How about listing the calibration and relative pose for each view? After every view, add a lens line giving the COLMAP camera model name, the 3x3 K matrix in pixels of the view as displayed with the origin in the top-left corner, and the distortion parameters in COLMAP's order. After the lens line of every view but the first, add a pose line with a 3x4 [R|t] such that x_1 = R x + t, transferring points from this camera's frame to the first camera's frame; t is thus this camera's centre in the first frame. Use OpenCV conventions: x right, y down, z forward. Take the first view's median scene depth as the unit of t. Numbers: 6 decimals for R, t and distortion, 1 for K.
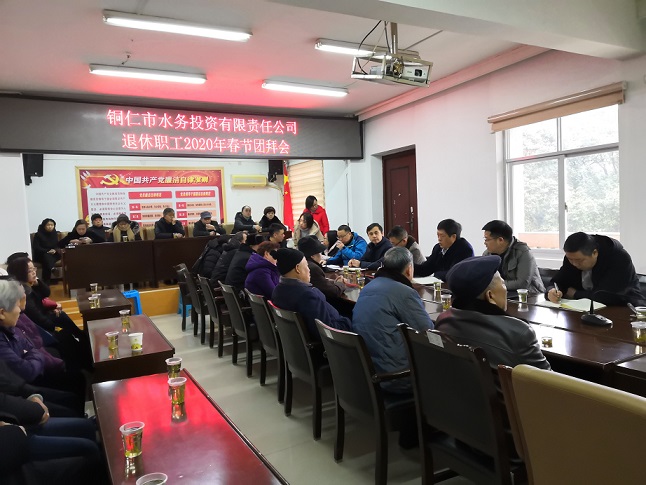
lens RADIAL K [[478.0, 0, 324.1], [0, 478.0, 242.1], [0, 0, 1]] dist [0.054992, -0.014805]
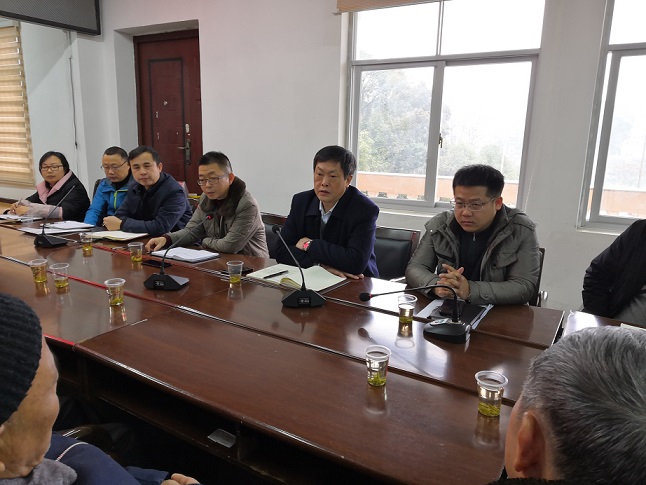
lens RADIAL K [[478.0, 0, 324.2], [0, 478.0, 238.4], [0, 0, 1]] dist [0.054992, -0.014805]
pose [[0.855214, -0.043290, 0.516464, -0.004480], [-0.032742, 0.990002, 0.137201, -0.014021], [-0.517239, -0.134246, 0.845246, 0.300332]]
